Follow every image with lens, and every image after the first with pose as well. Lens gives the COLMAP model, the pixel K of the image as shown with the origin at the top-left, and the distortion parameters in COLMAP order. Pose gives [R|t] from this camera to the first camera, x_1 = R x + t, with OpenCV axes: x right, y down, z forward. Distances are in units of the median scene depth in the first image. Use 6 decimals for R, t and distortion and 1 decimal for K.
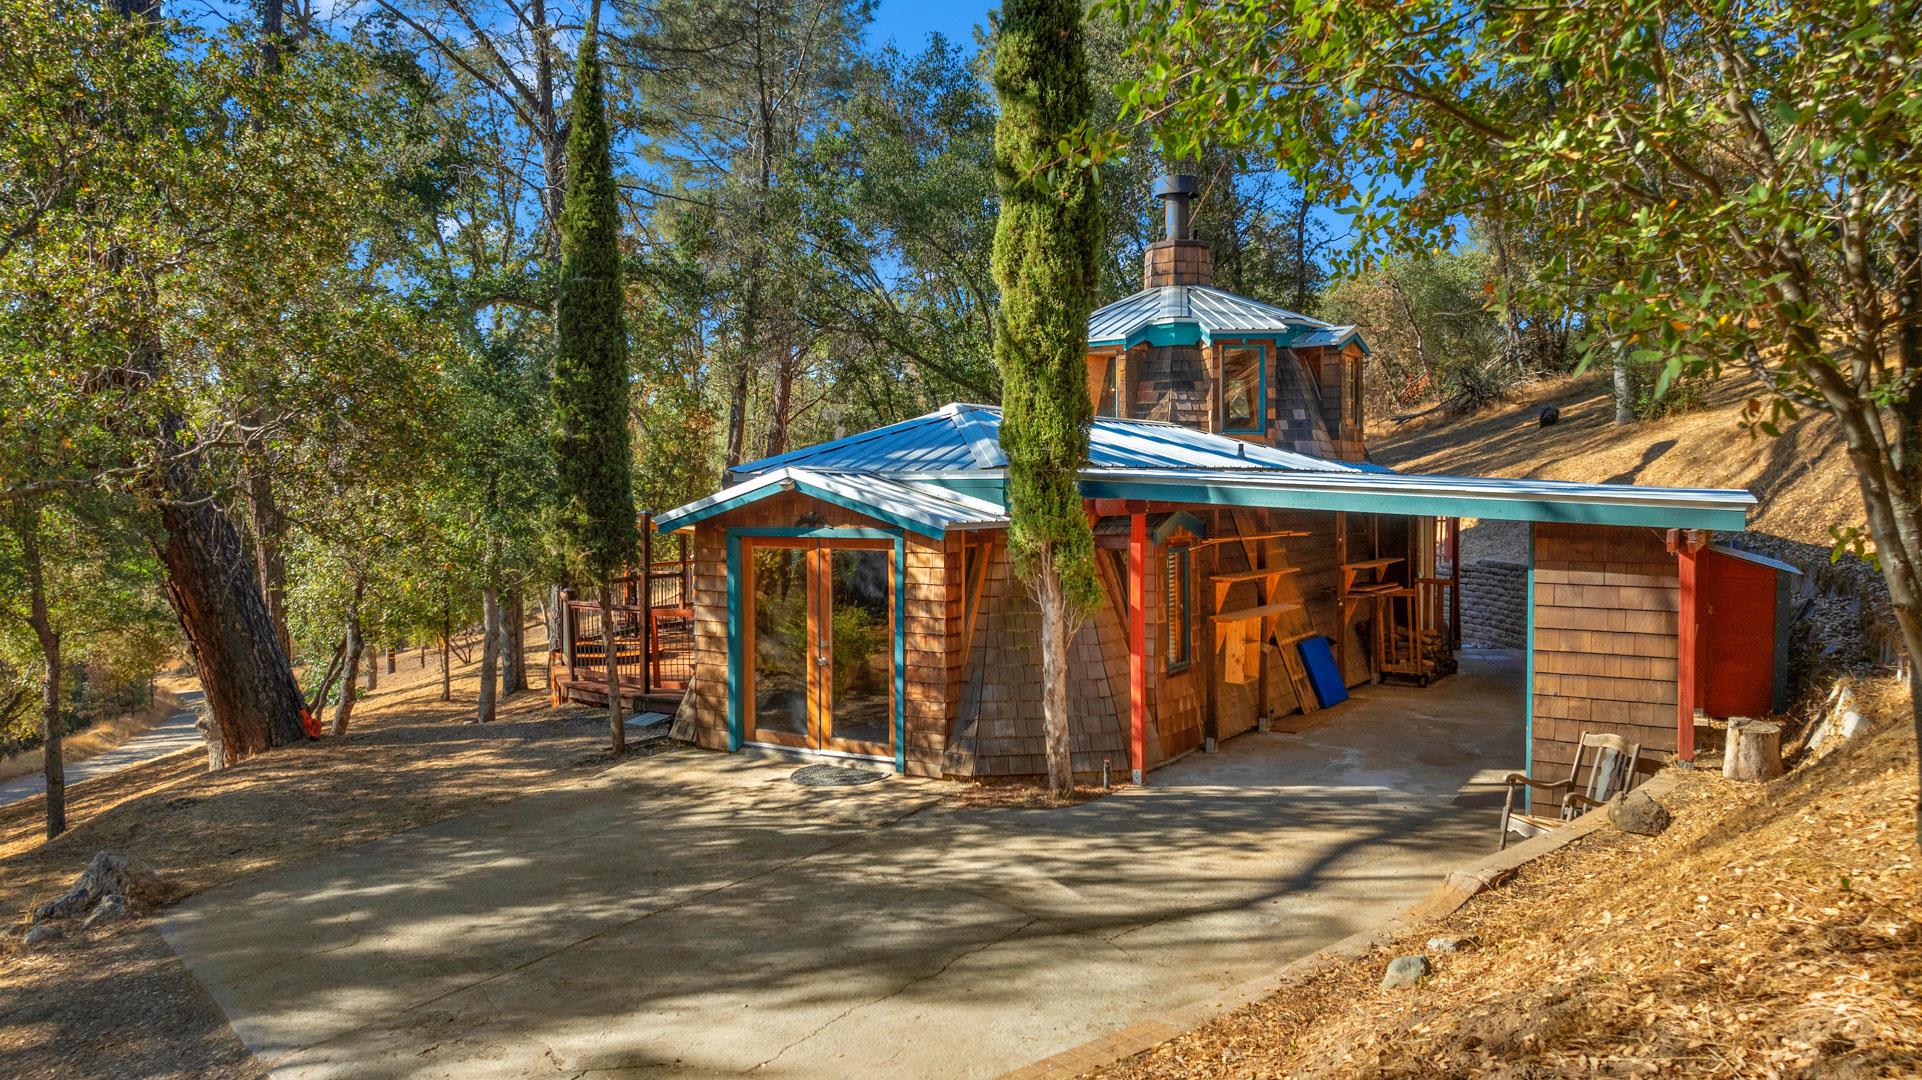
lens RADIAL K [[1368.5, 0, 961.0], [0, 1368.5, 540.0], [0, 0, 1]] dist [-0.004698, 0.006921]
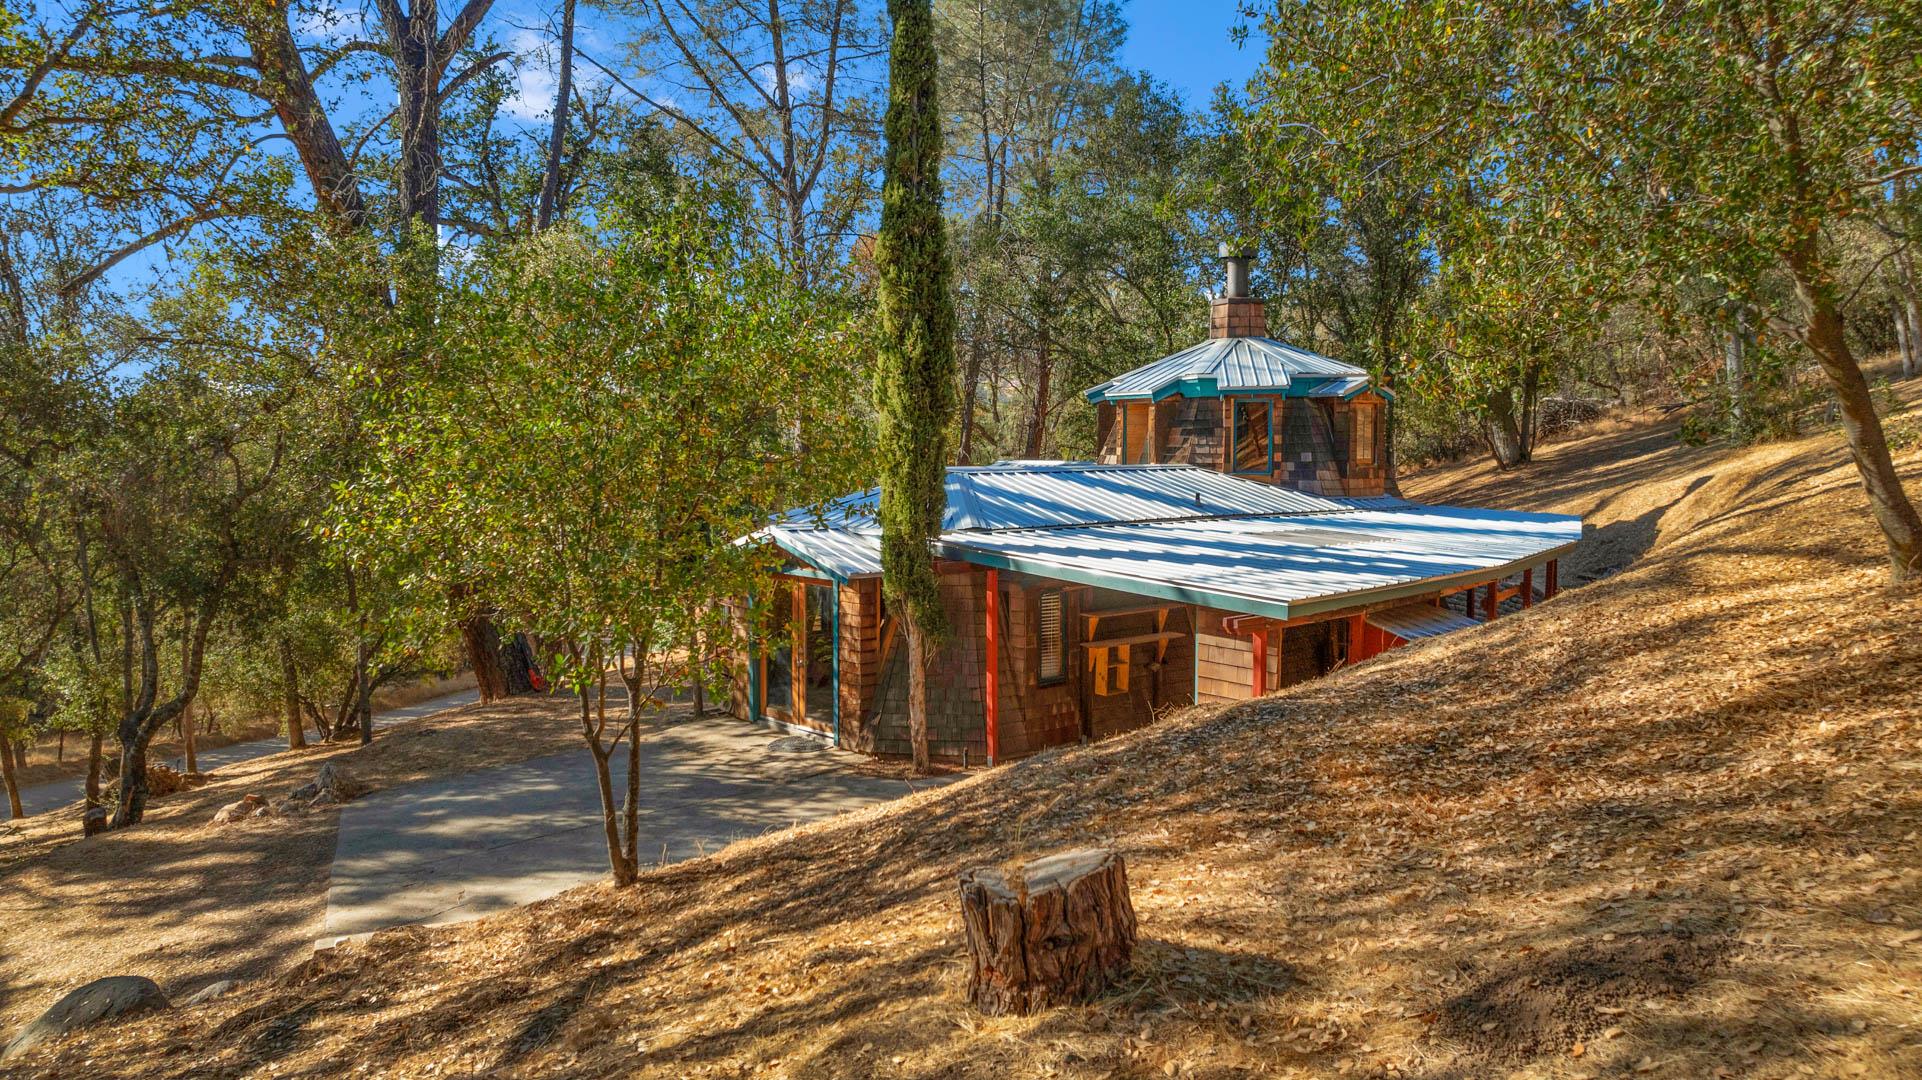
lens RADIAL K [[1368.5, 0, 961.0], [0, 1368.5, 540.0], [0, 0, 1]] dist [-0.004698, 0.006921]
pose [[0.958897, 0.026270, -0.282534, 0.446504], [-0.016060, 0.999134, 0.038395, -0.092851], [0.283298, -0.032279, 0.958488, -0.289175]]
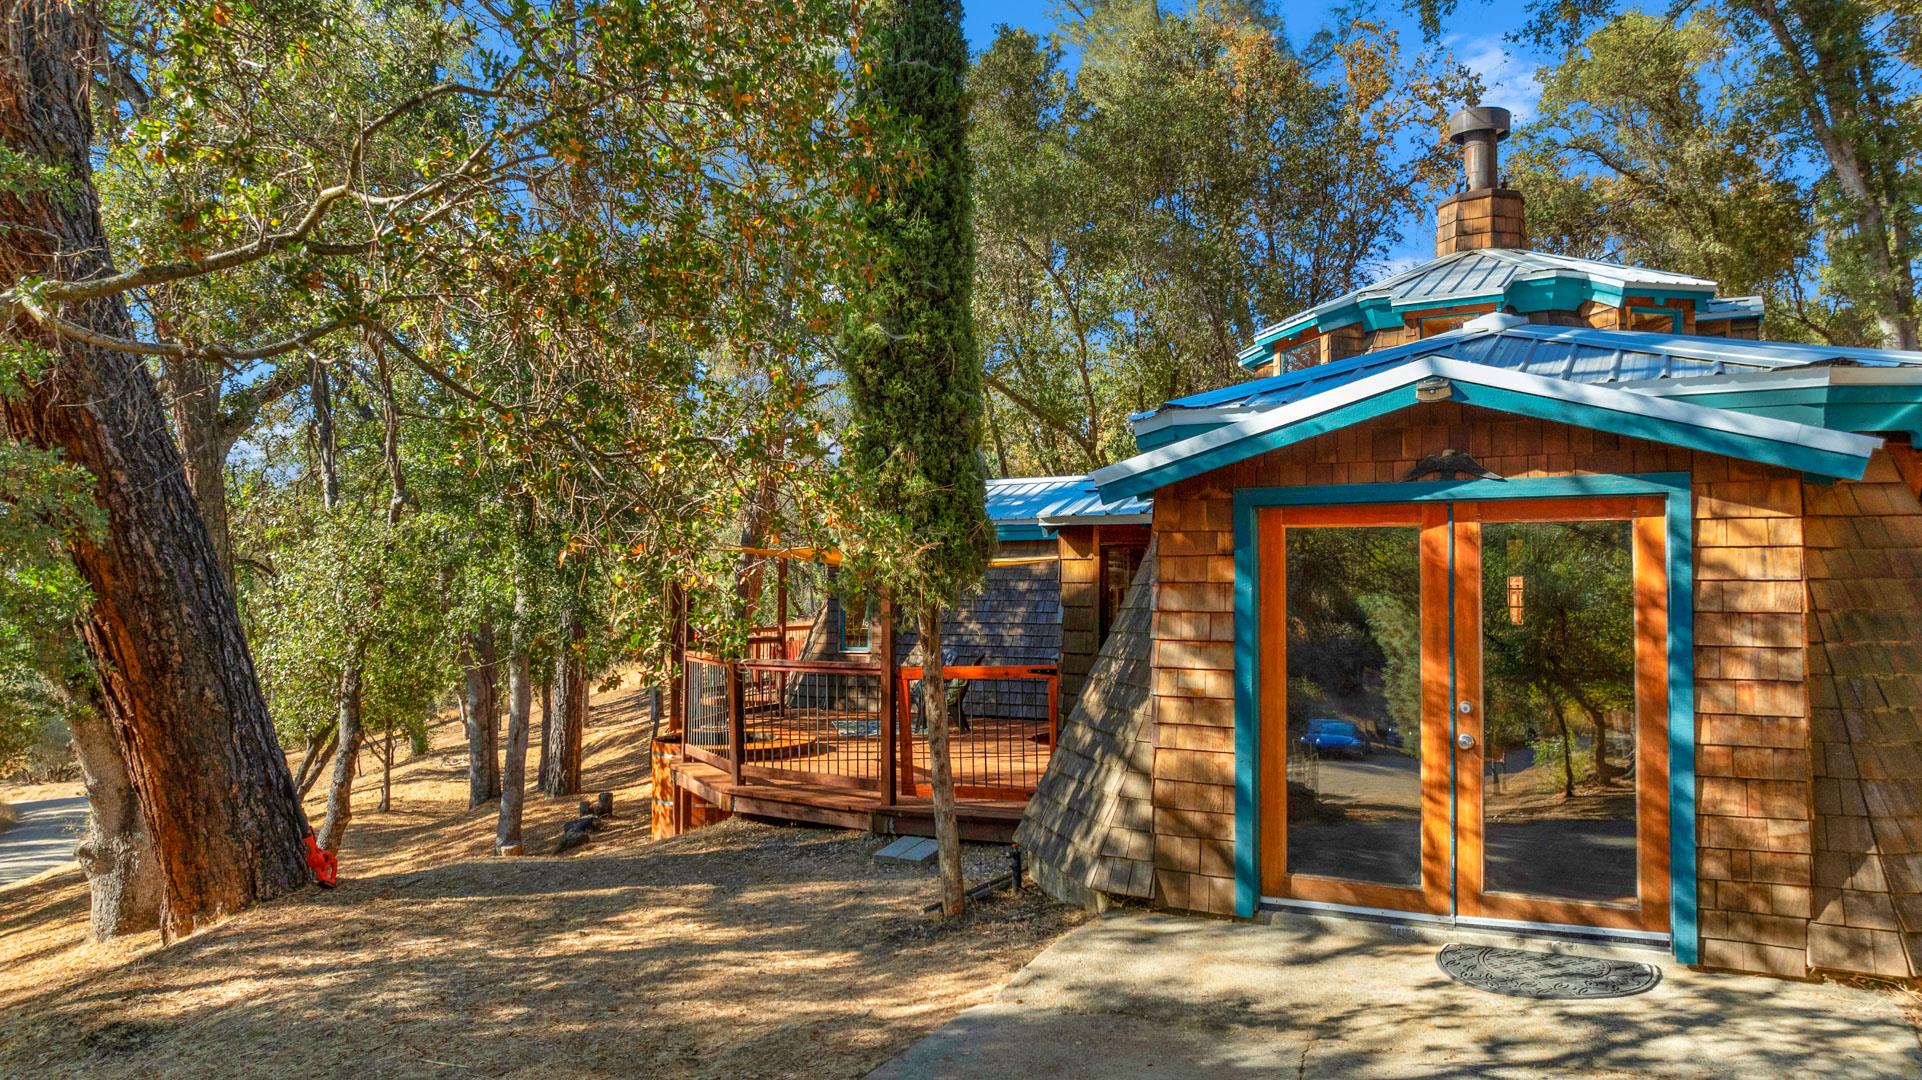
lens RADIAL K [[1346.7, 0, 961.0], [0, 1346.7, 540.0], [0, 0, 1]] dist [-0.033554, 0.036149]
pose [[0.995532, 0.008327, 0.094058, -0.336391], [-0.001156, 0.997104, -0.076038, 0.051457], [-0.094419, 0.075590, 0.992659, 0.507993]]
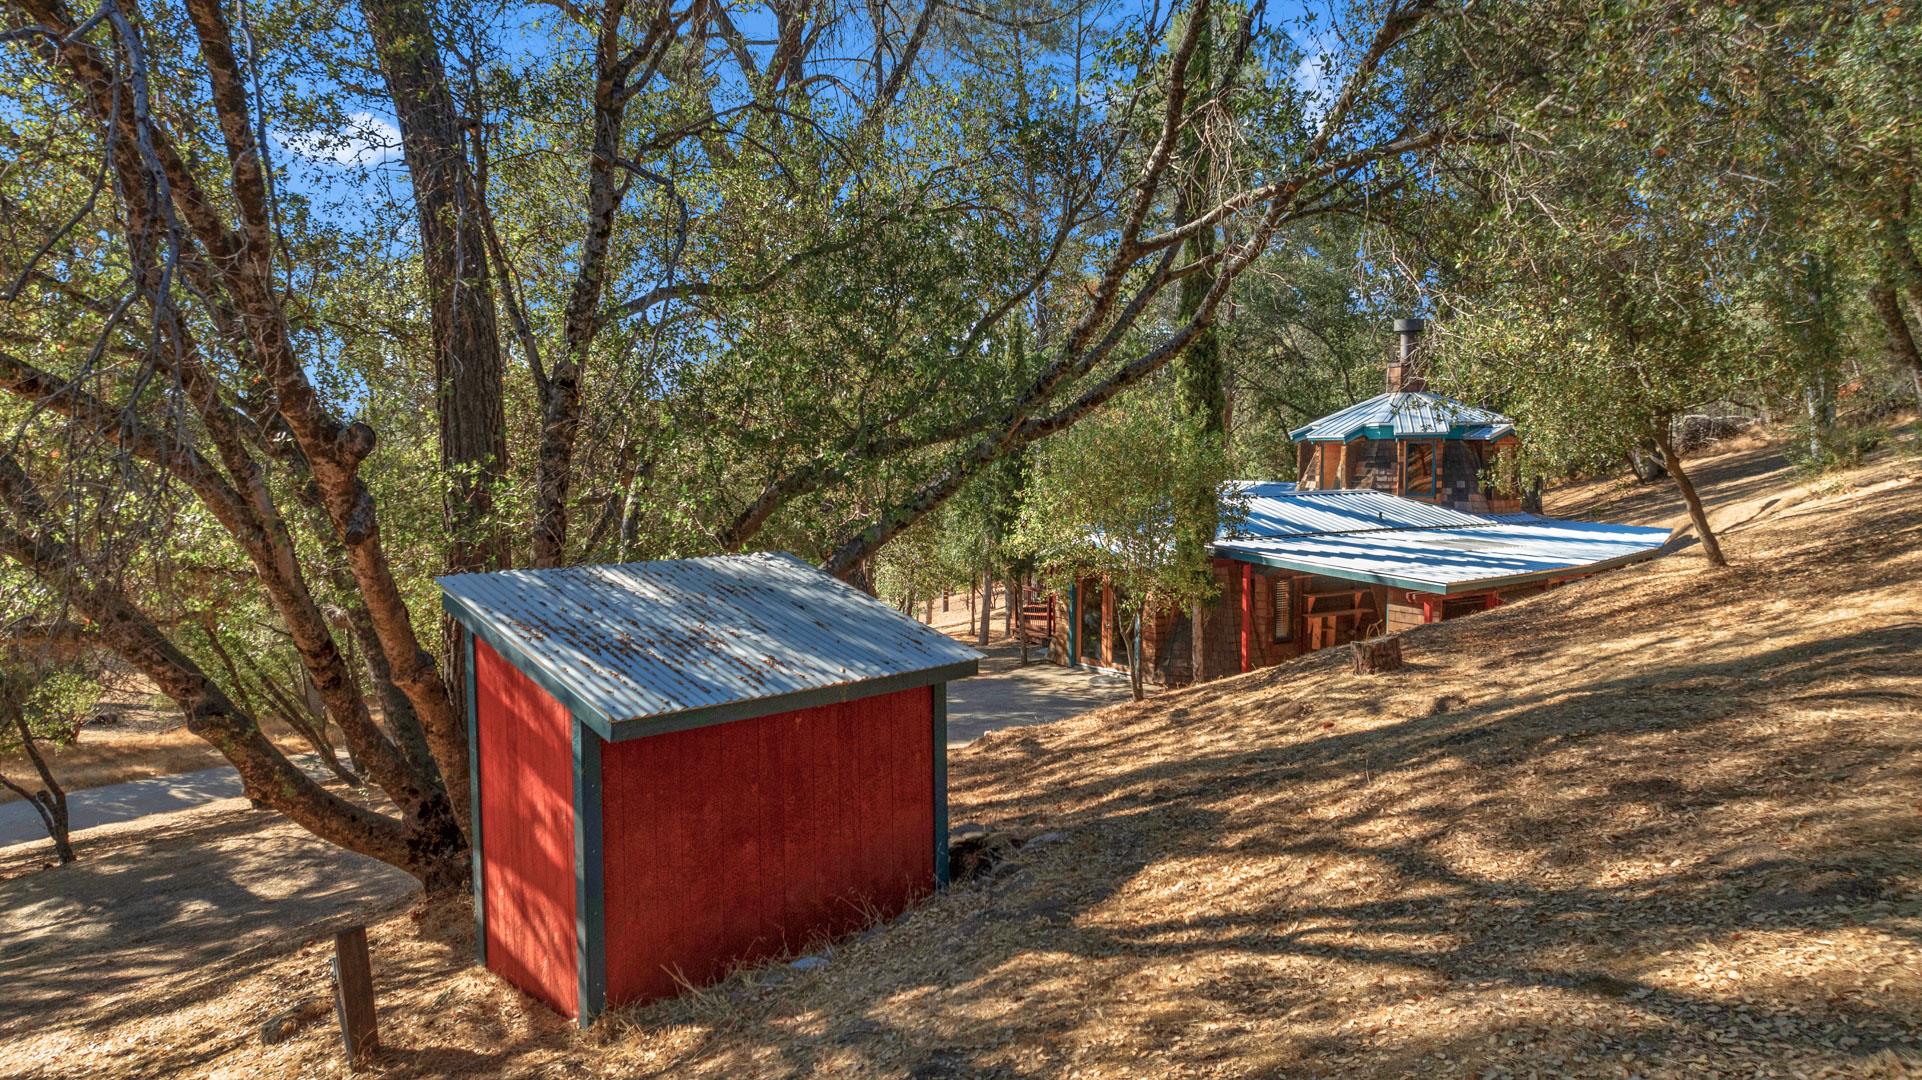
lens RADIAL K [[1368.5, 0, 961.0], [0, 1368.5, 540.0], [0, 0, 1]] dist [-0.004698, 0.006921]
pose [[0.923263, 0.032783, -0.382768, 0.483124], [-0.018679, 0.999005, 0.040506, -0.122037], [0.383715, -0.030248, 0.922956, -1.000575]]
